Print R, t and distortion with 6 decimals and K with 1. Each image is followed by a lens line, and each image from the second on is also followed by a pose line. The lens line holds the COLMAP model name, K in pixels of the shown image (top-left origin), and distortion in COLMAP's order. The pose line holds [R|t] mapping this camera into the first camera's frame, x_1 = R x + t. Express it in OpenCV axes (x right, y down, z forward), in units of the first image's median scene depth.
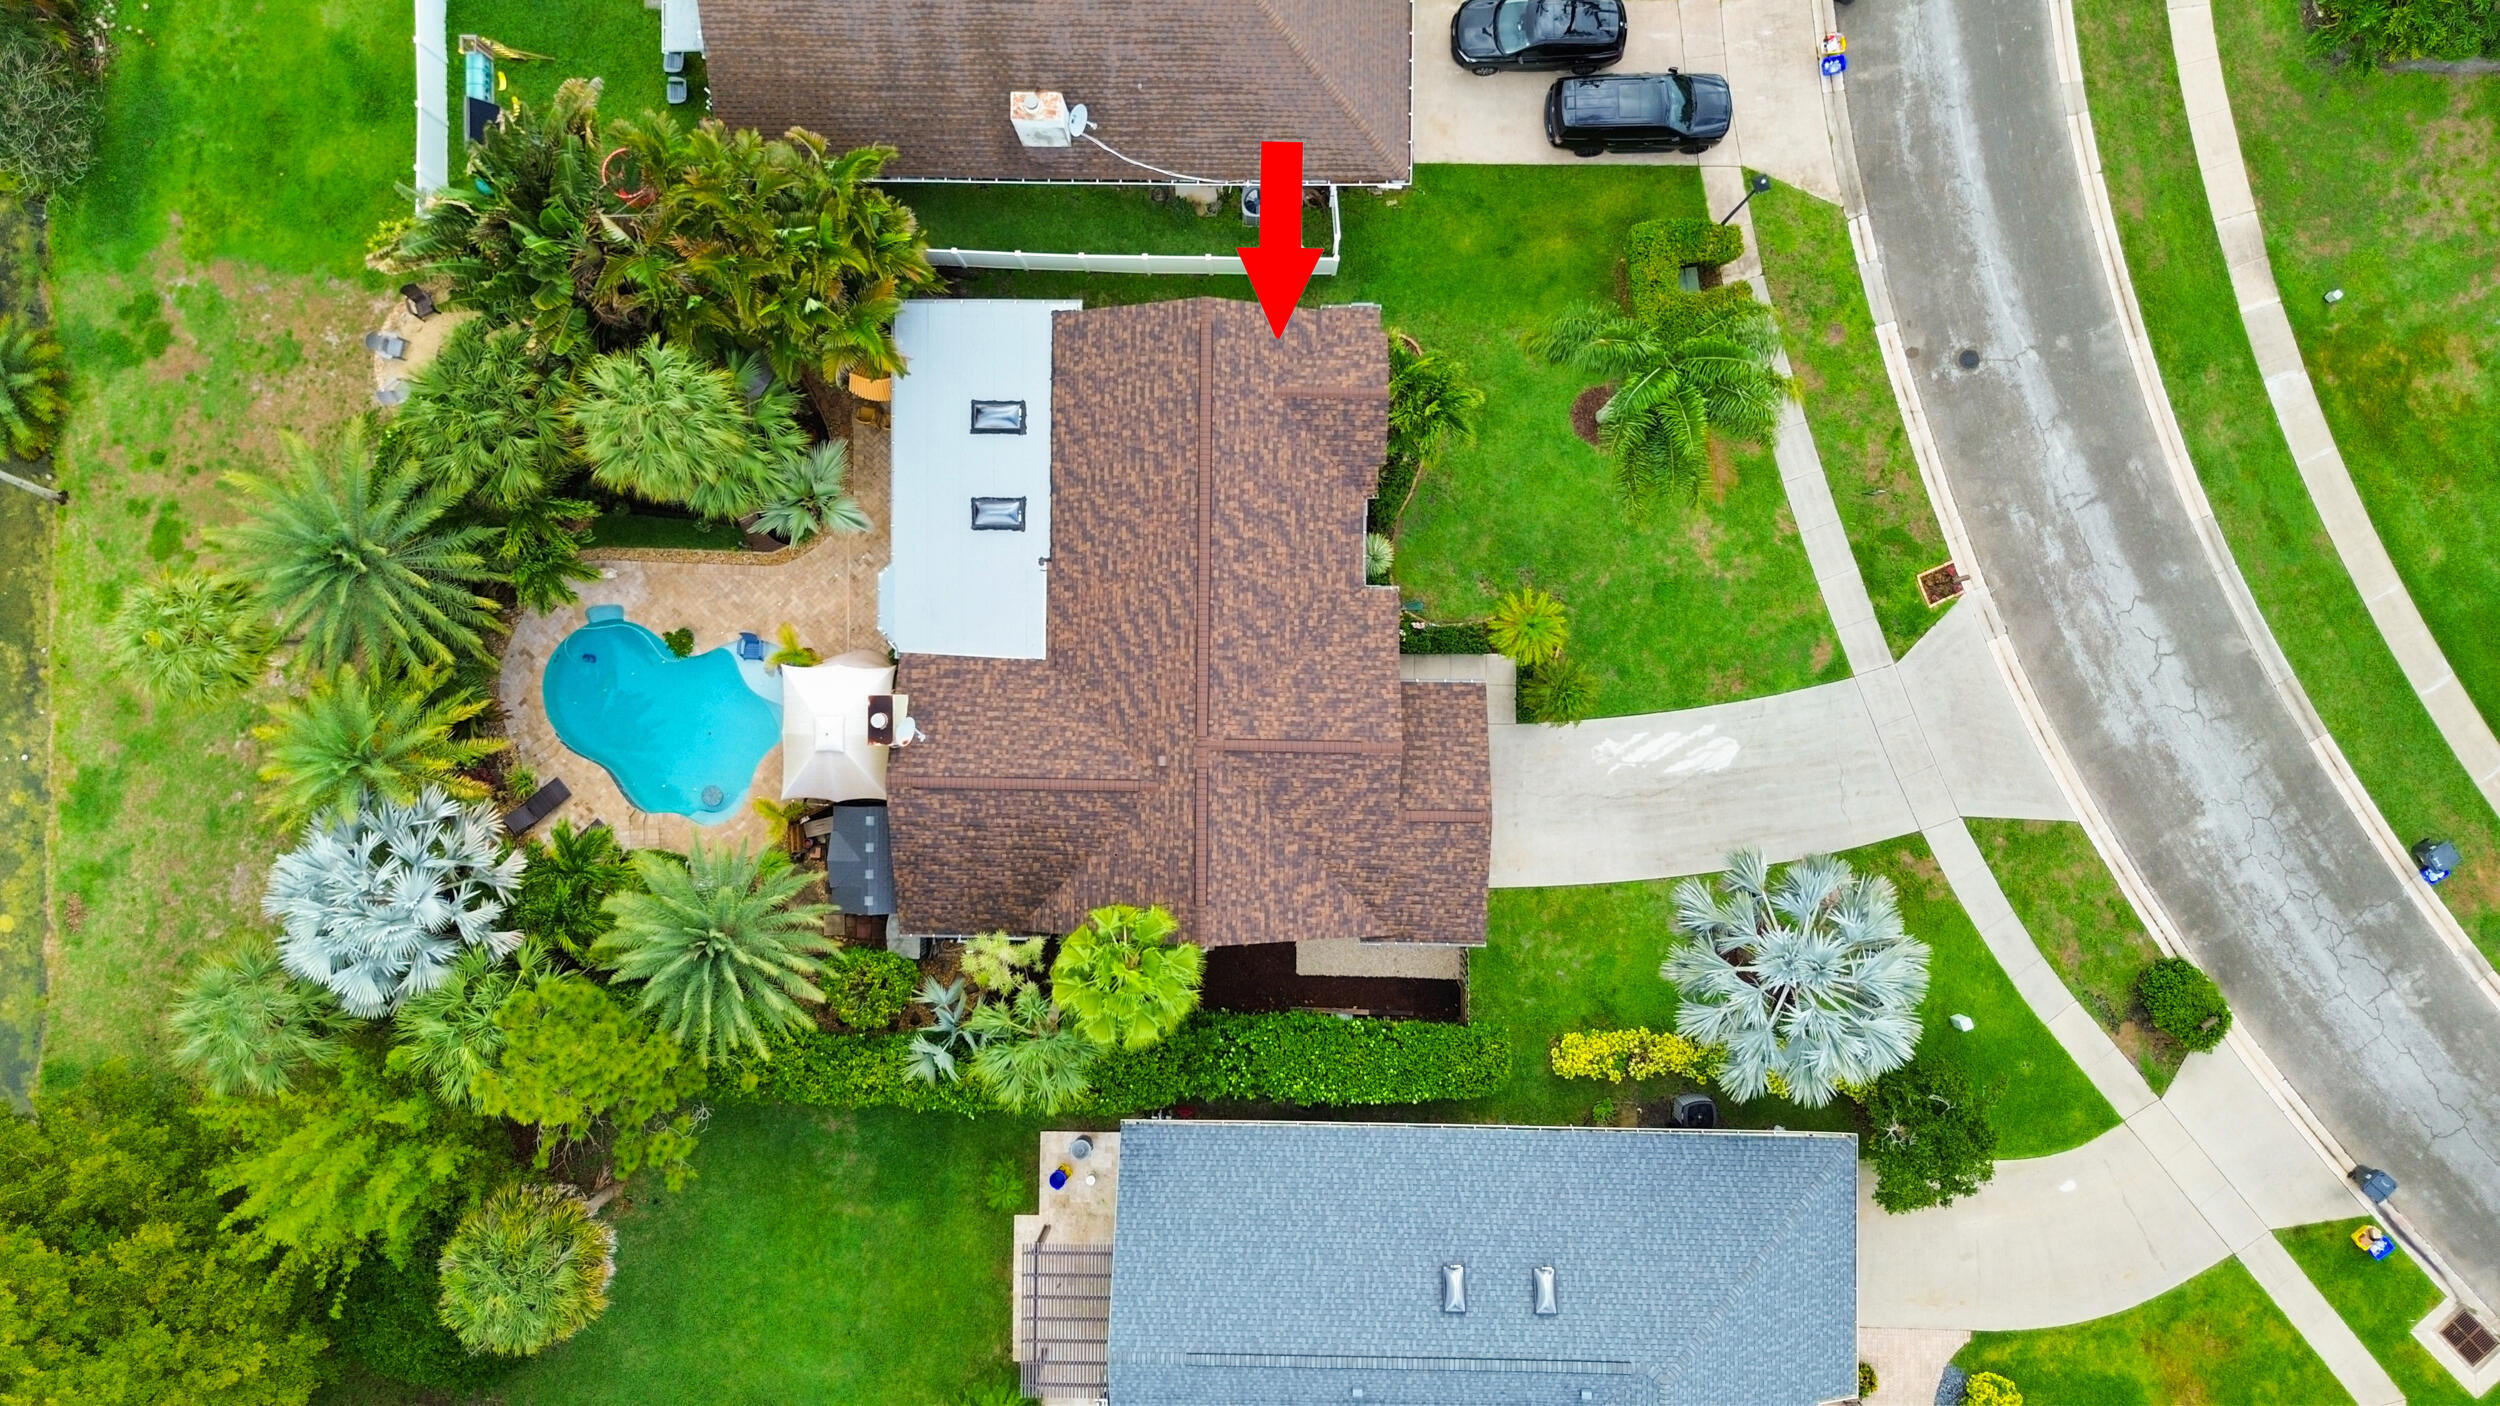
lens RADIAL K [[1807.8, 0, 1262.3], [0, 1807.8, 705.0], [0, 0, 1]] dist [0.038812, -0.004386]
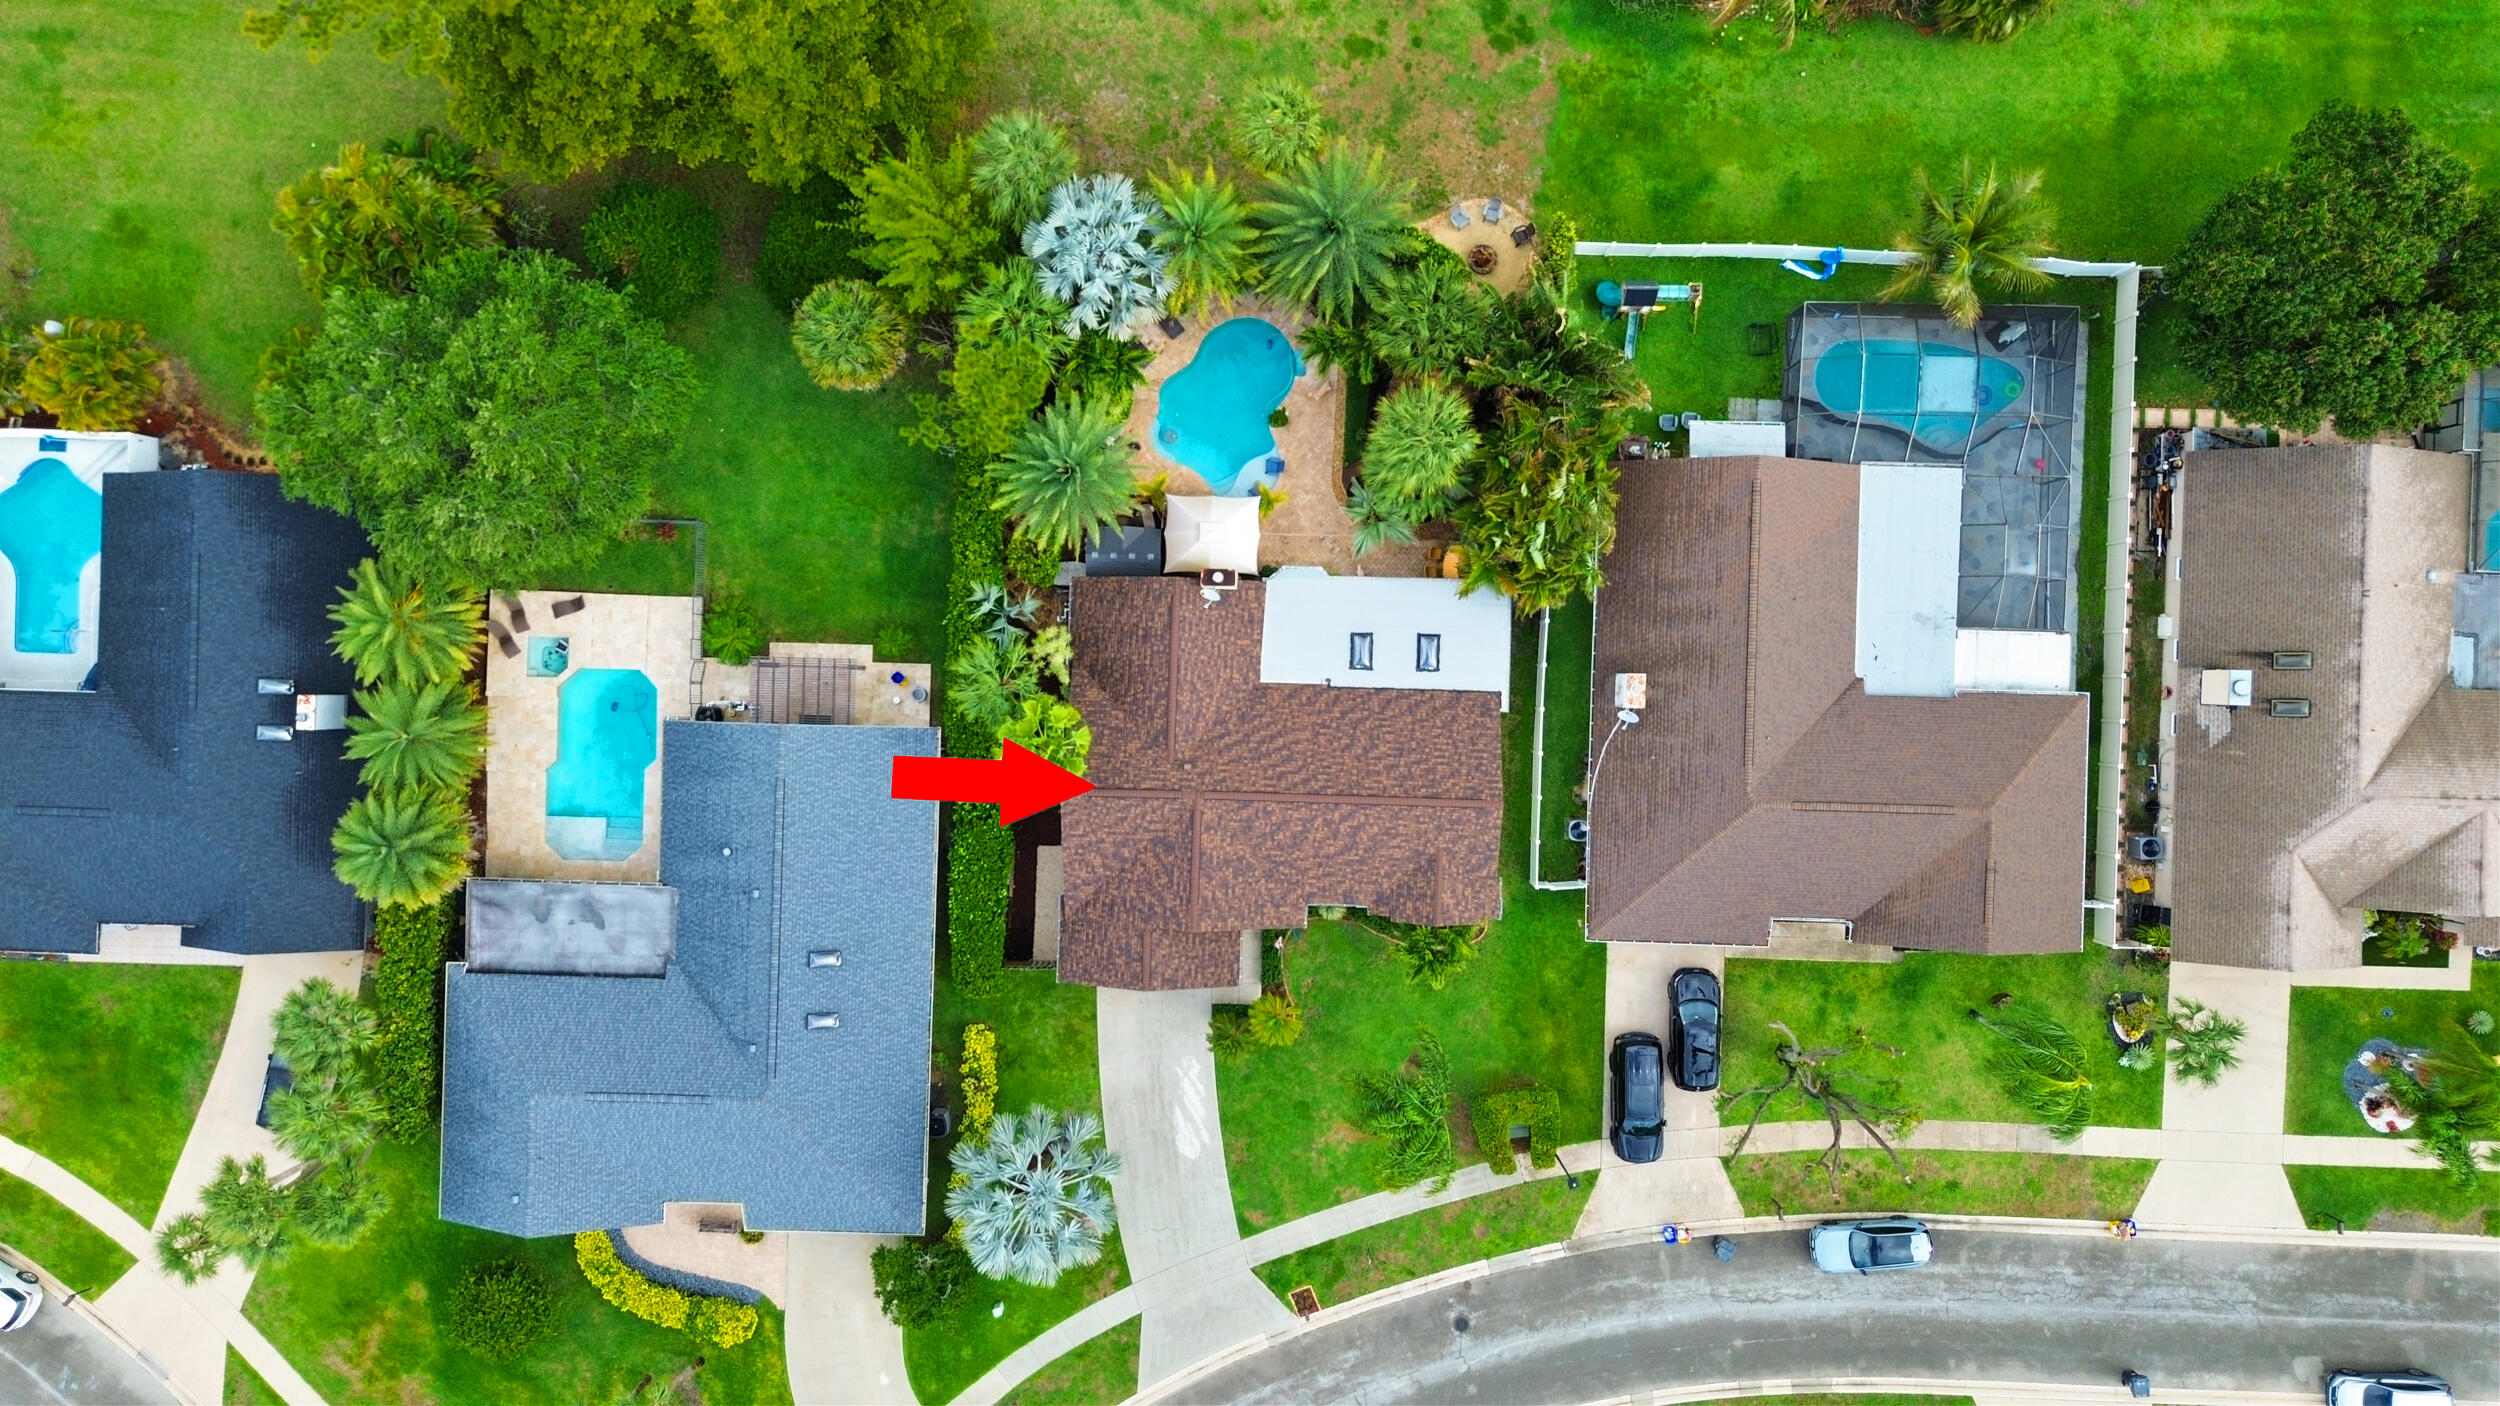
lens RADIAL K [[1807.8, 0, 1251.5], [0, 1807.8, 691.2], [0, 0, 1]] dist [0.038812, -0.004386]
pose [[-0.017076, 0.999641, 0.020634, -0.140036], [-0.999728, -0.017398, 0.015509, -0.040178], [0.015862, -0.020364, 0.999667, -0.432993]]
